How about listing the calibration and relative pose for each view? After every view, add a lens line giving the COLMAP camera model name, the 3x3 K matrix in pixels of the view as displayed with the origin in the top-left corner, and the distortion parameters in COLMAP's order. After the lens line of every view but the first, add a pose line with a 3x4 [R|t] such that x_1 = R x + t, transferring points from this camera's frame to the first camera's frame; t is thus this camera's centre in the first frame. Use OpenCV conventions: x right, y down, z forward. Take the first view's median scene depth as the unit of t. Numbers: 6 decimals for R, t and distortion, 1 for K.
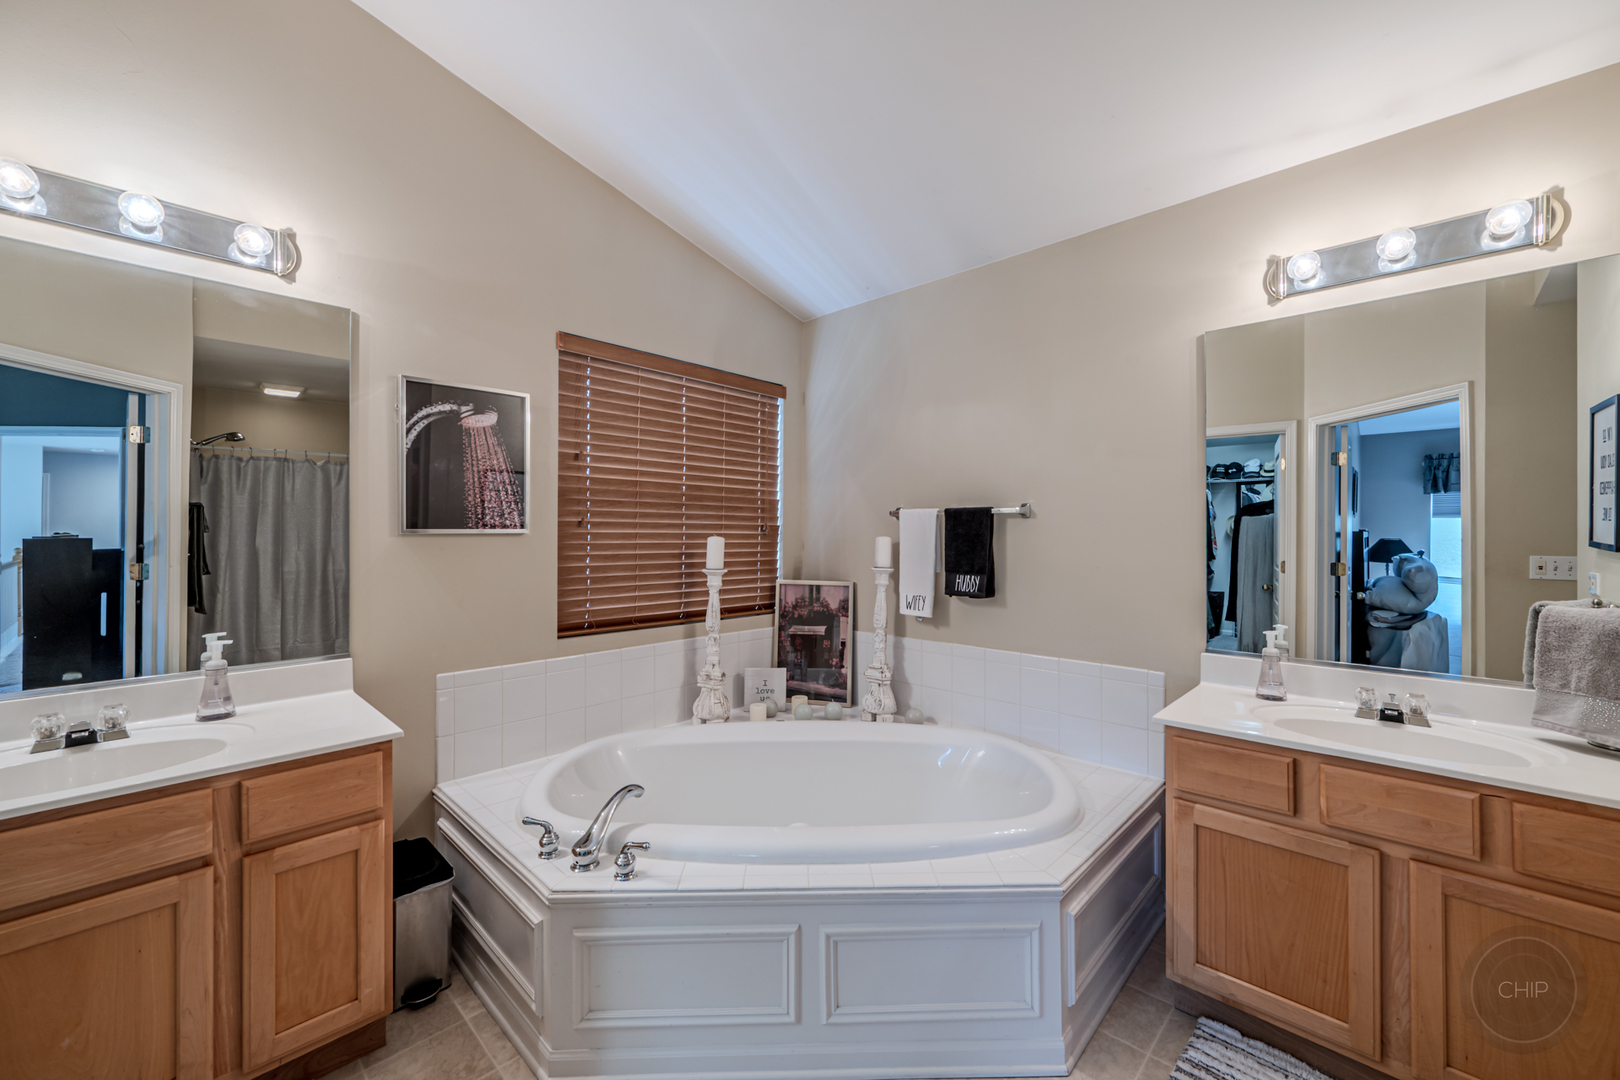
lens RADIAL K [[646.3, 0, 807.8], [0, 646.3, 528.6], [0, 0, 1]] dist [-0.006270, 0.000672]
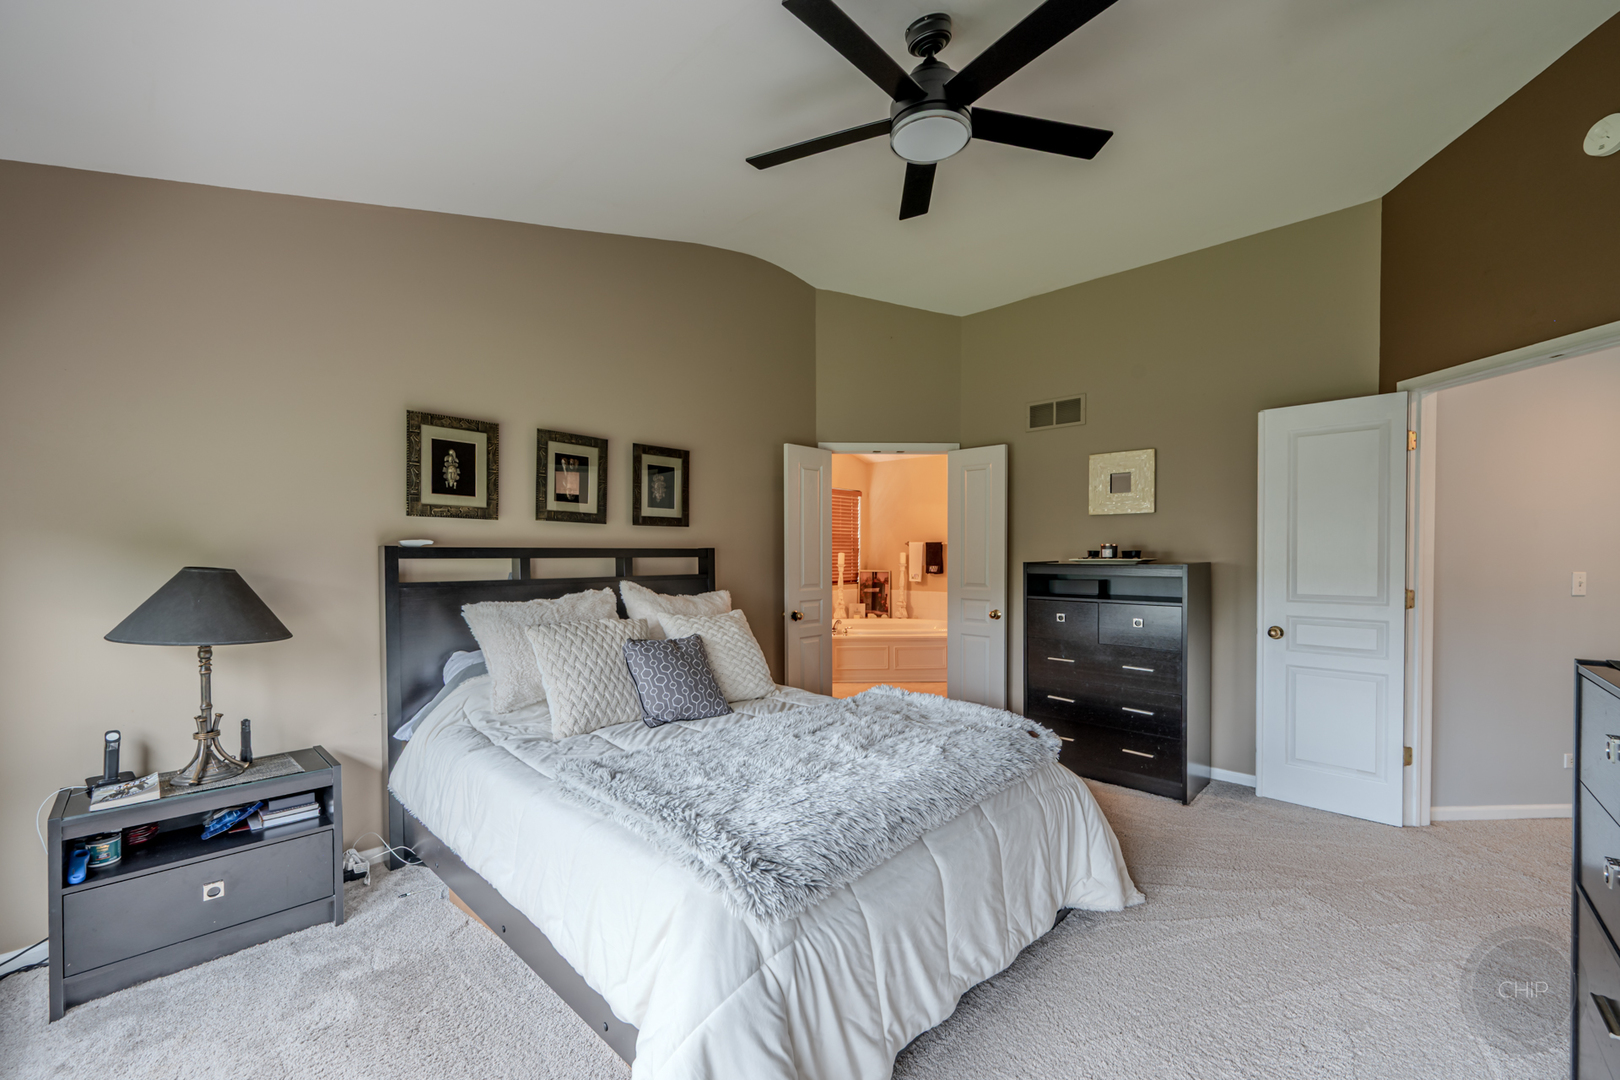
lens RADIAL K [[646.3, 0, 810.2], [0, 646.3, 554.6], [0, 0, 1]] dist [-0.006270, 0.000672]
pose [[0.999852, -0.003961, 0.016762, -0.308209], [0.003736, 0.999902, 0.013461, -0.016287], [-0.016814, -0.013396, 0.999769, -1.649844]]
